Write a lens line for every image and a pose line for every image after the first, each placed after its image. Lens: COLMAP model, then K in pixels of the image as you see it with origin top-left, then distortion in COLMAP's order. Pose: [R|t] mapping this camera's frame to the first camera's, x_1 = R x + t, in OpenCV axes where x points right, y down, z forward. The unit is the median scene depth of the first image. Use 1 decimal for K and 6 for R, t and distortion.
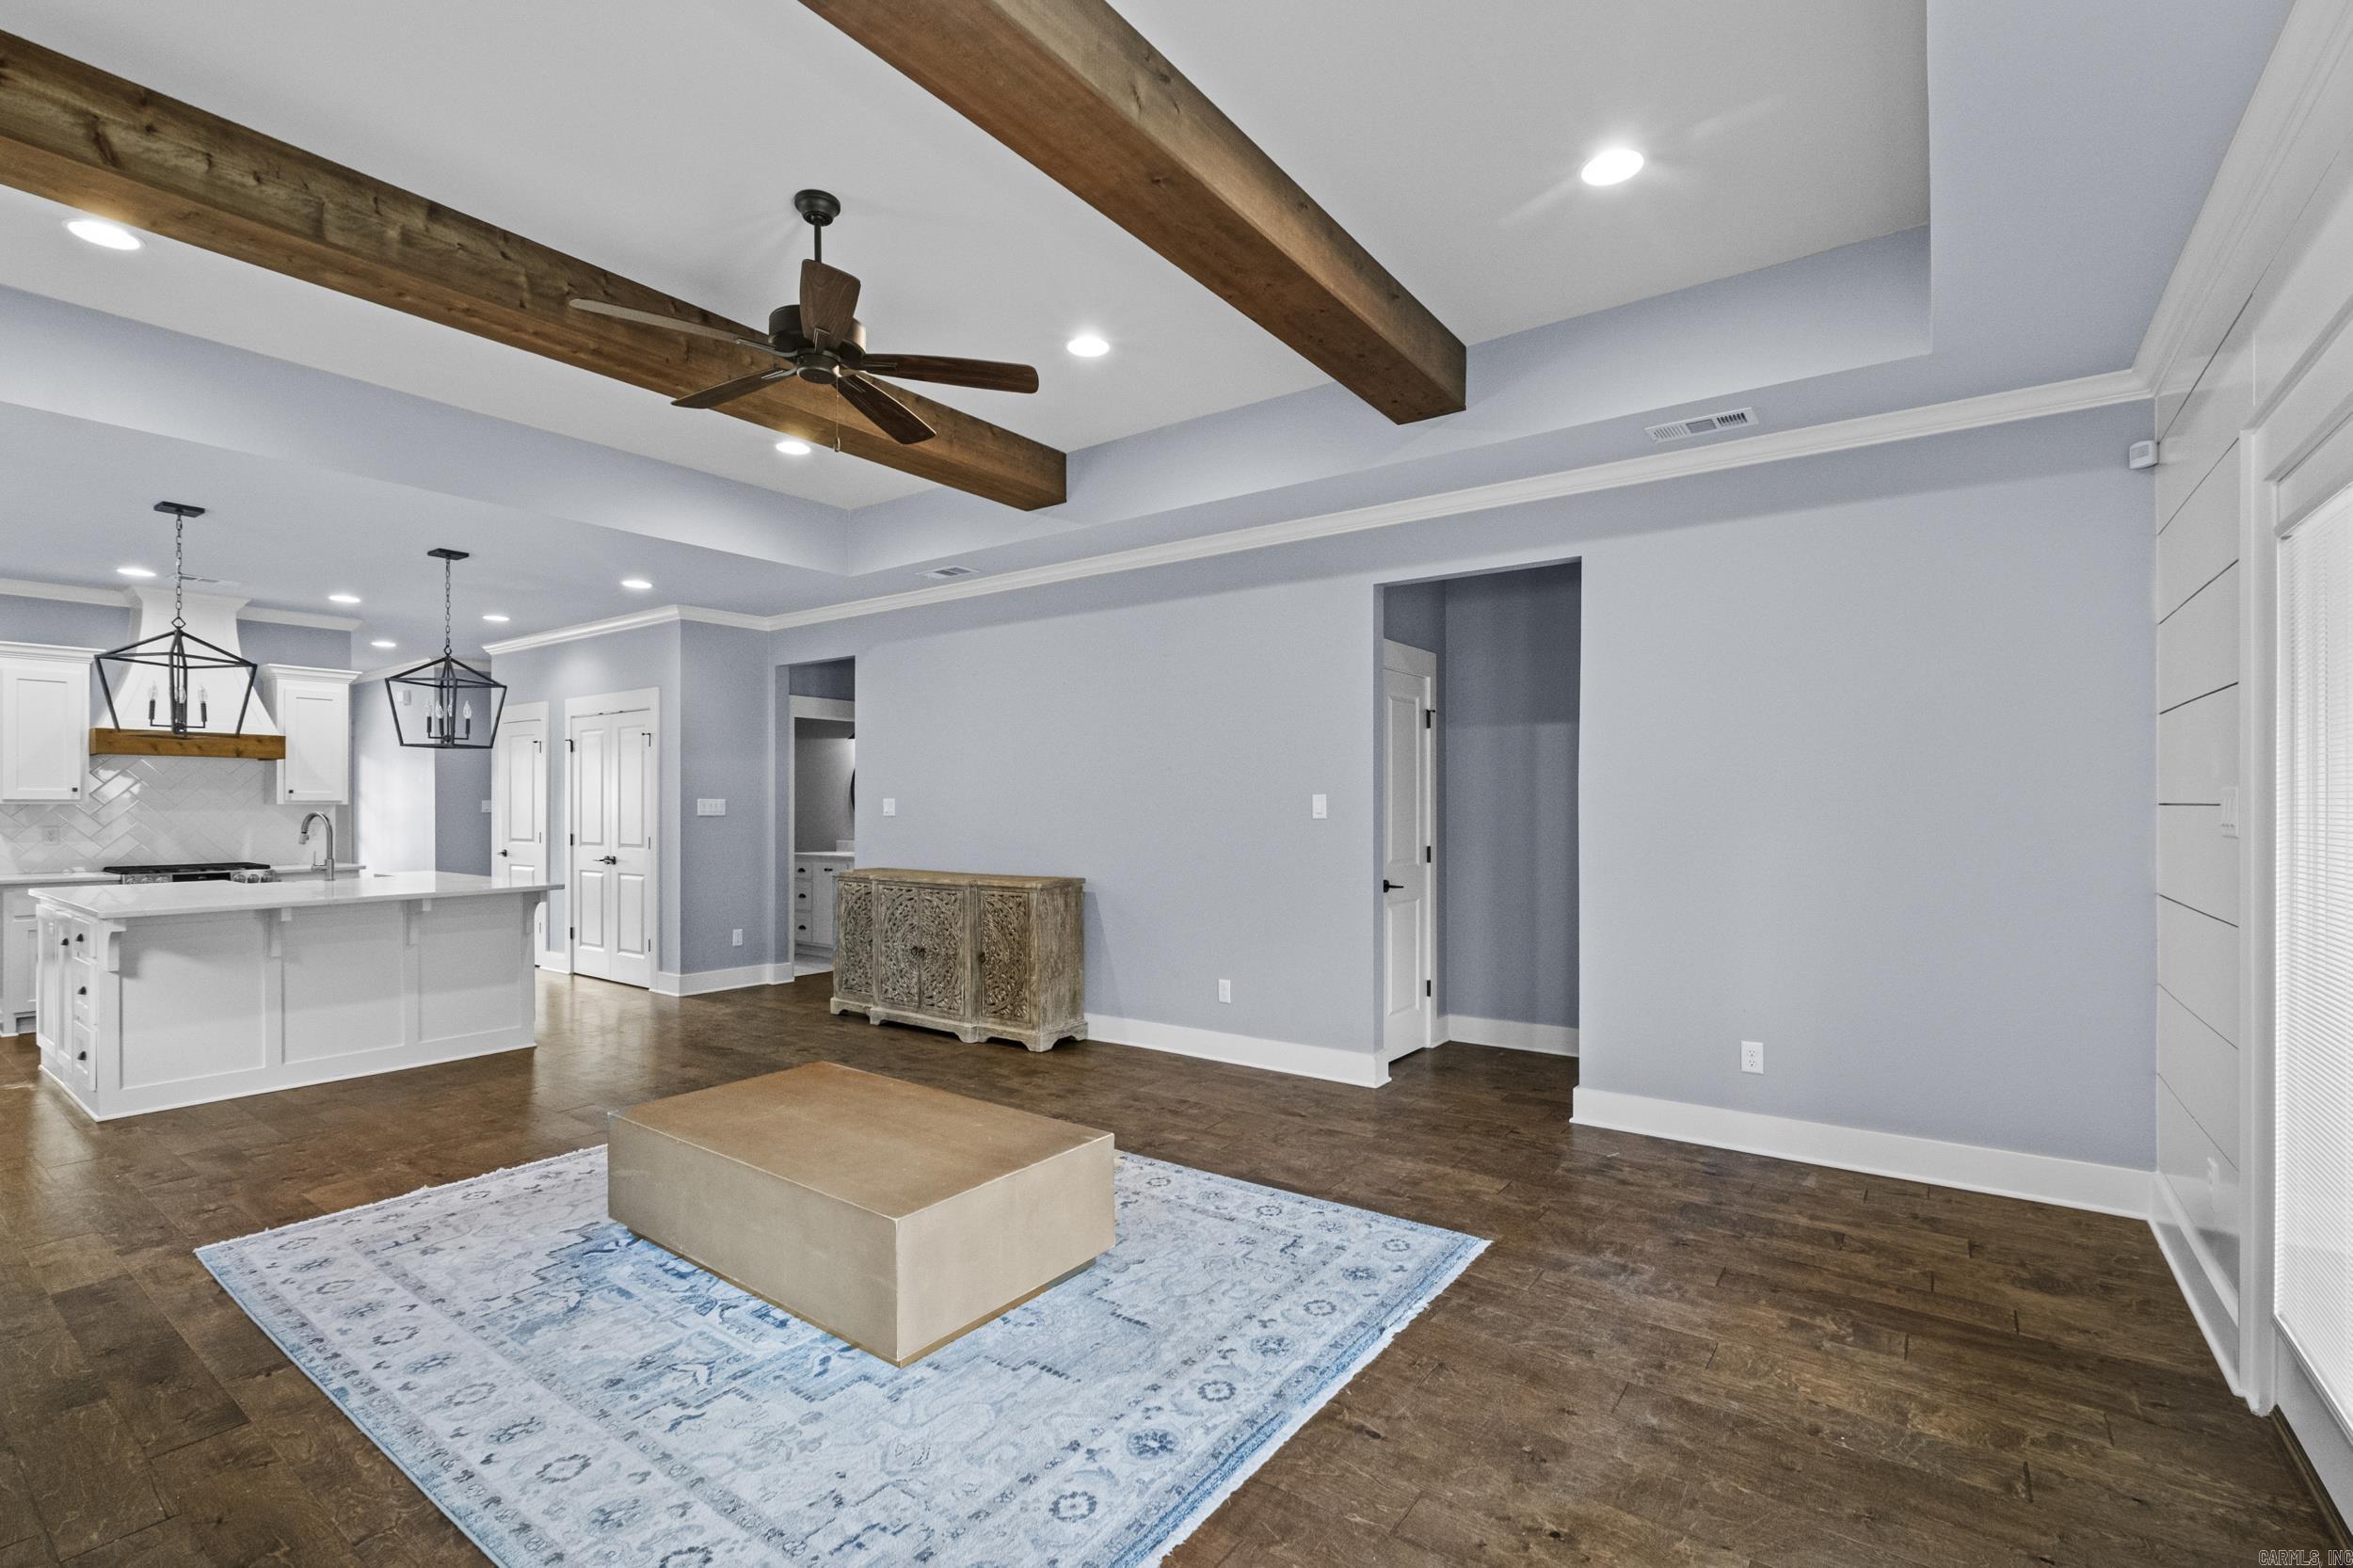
lens RADIAL K [[1062.1, 0, 1172.2], [0, 1062.1, 807.0], [0, 0, 1]] dist [-0.009104, -0.000212]
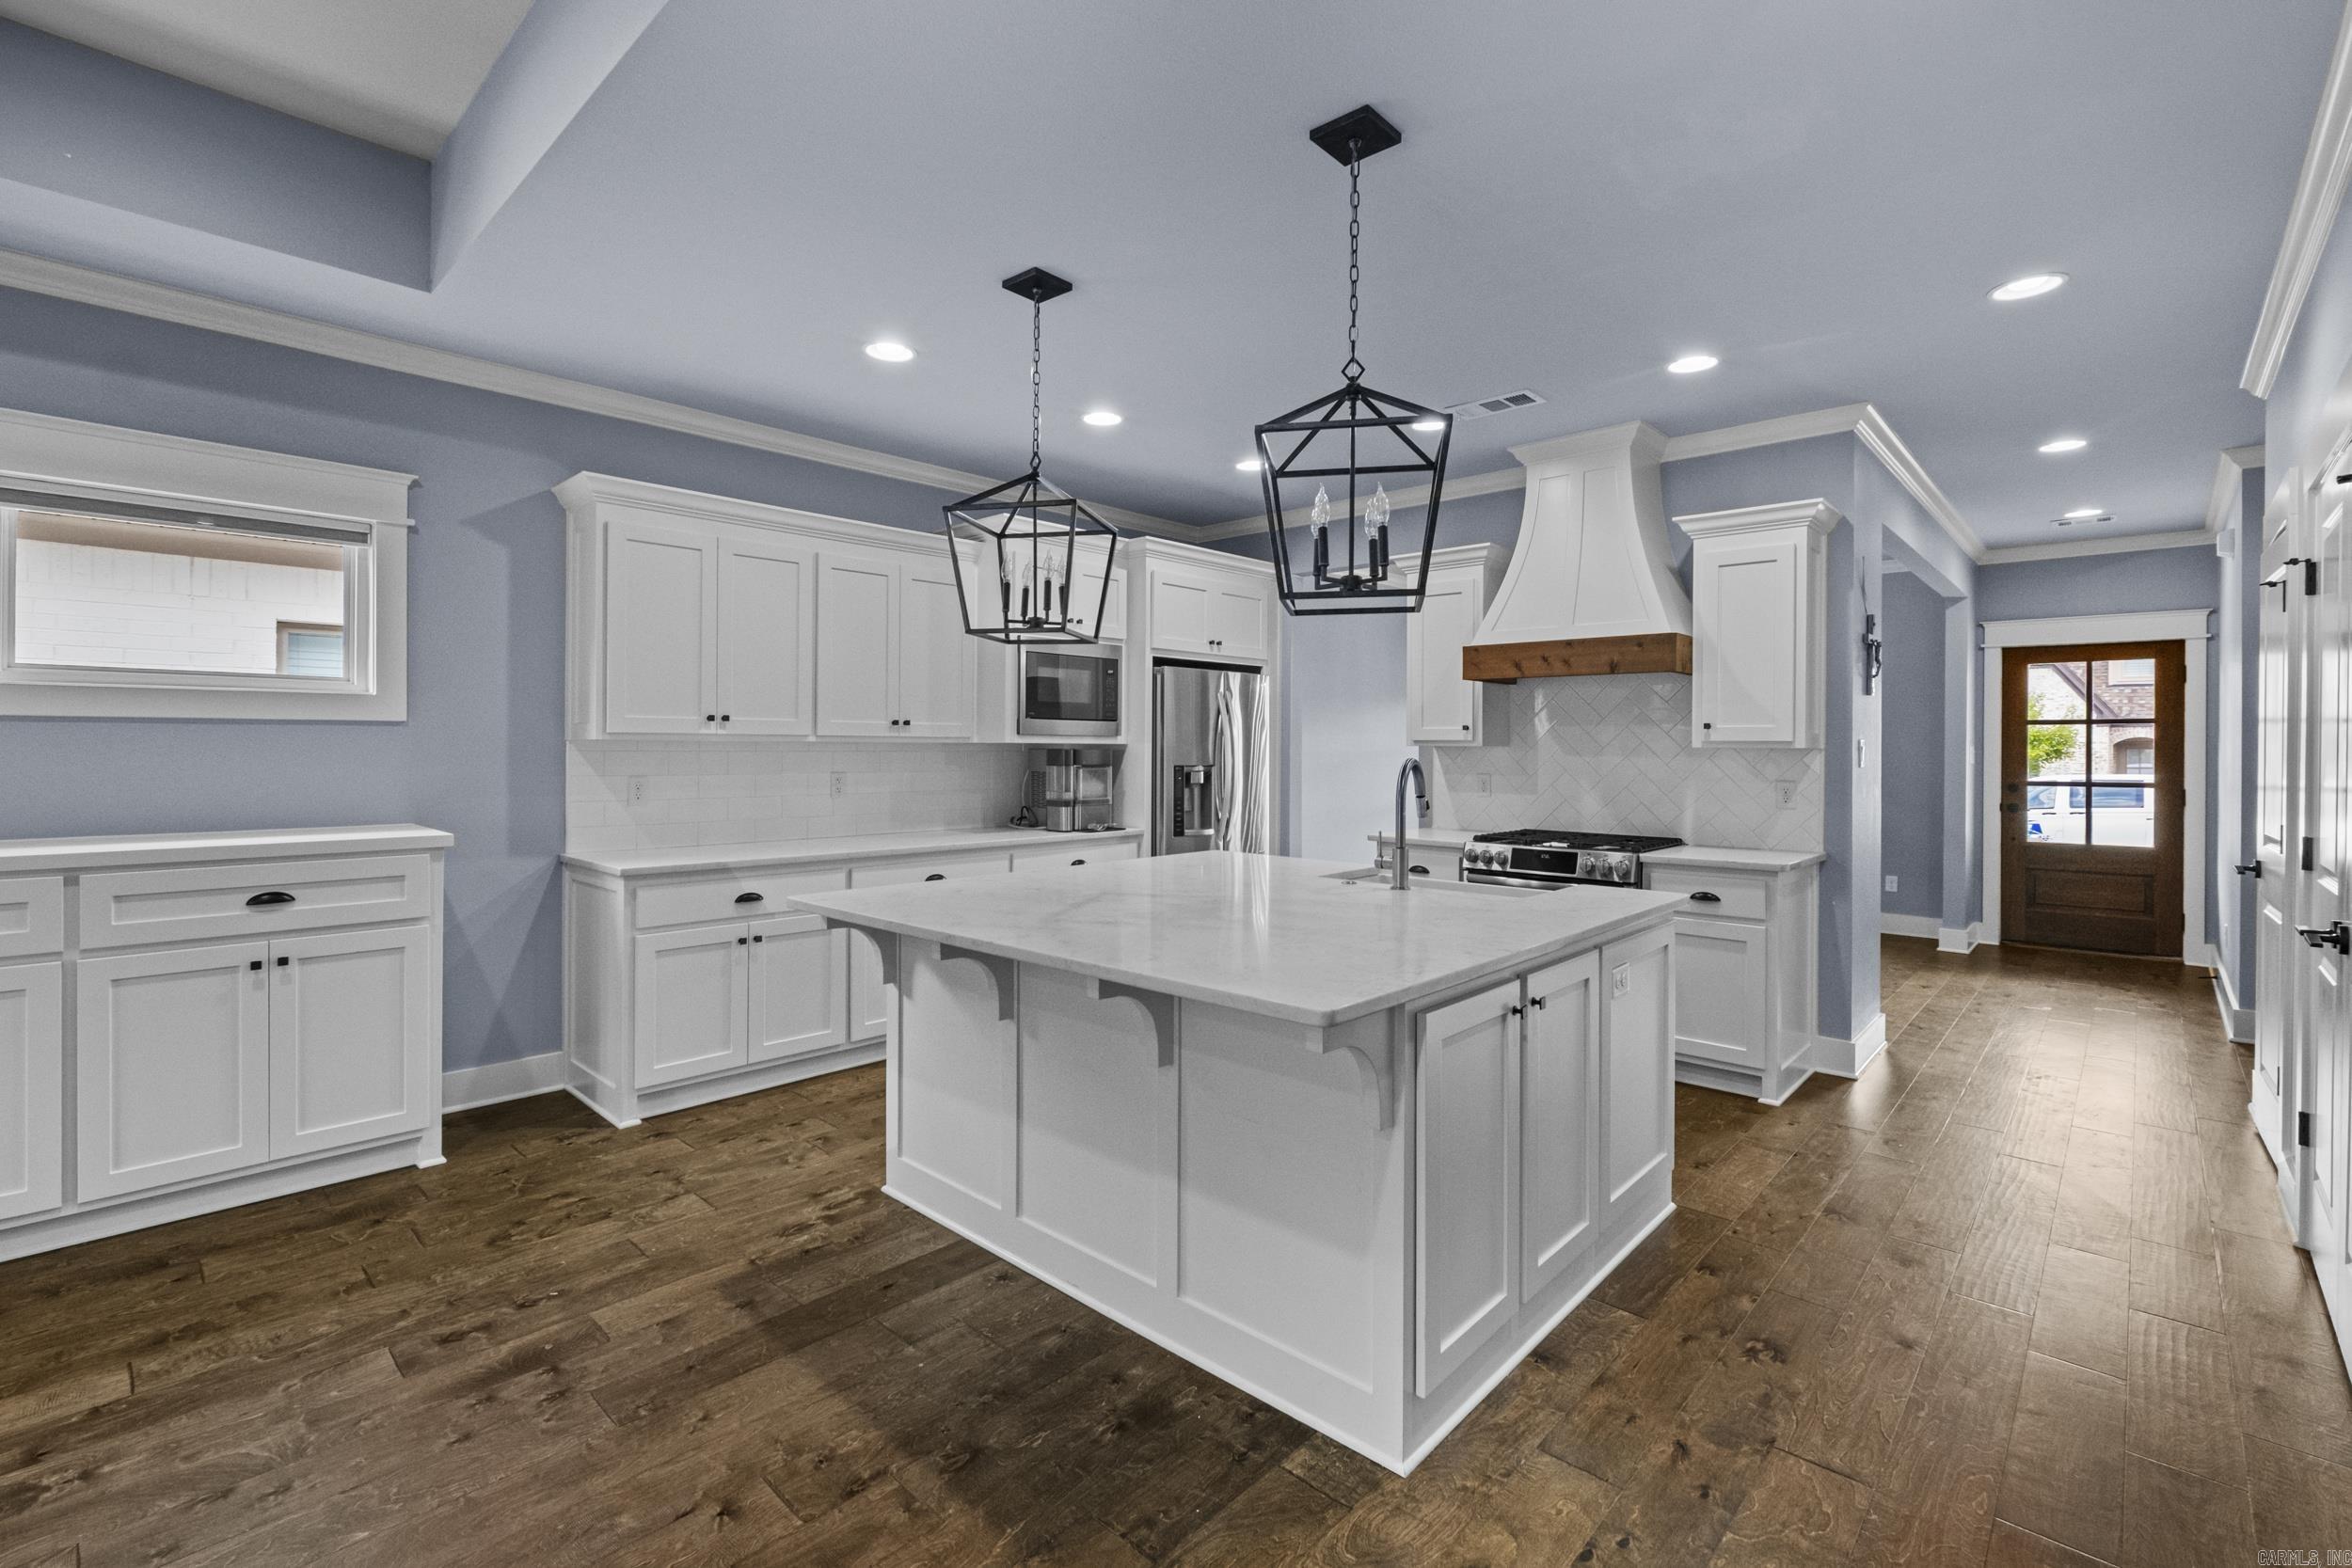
lens RADIAL K [[1035.5, 0, 1166.9], [0, 1035.5, 753.7], [0, 0, 1]] dist [-0.007931, 0.000029]
pose [[-0.130601, 0.005224, -0.991421, -0.521560], [-0.008258, 0.999946, 0.006357, -0.000197], [0.991401, 0.009018, -0.130550, 1.846947]]
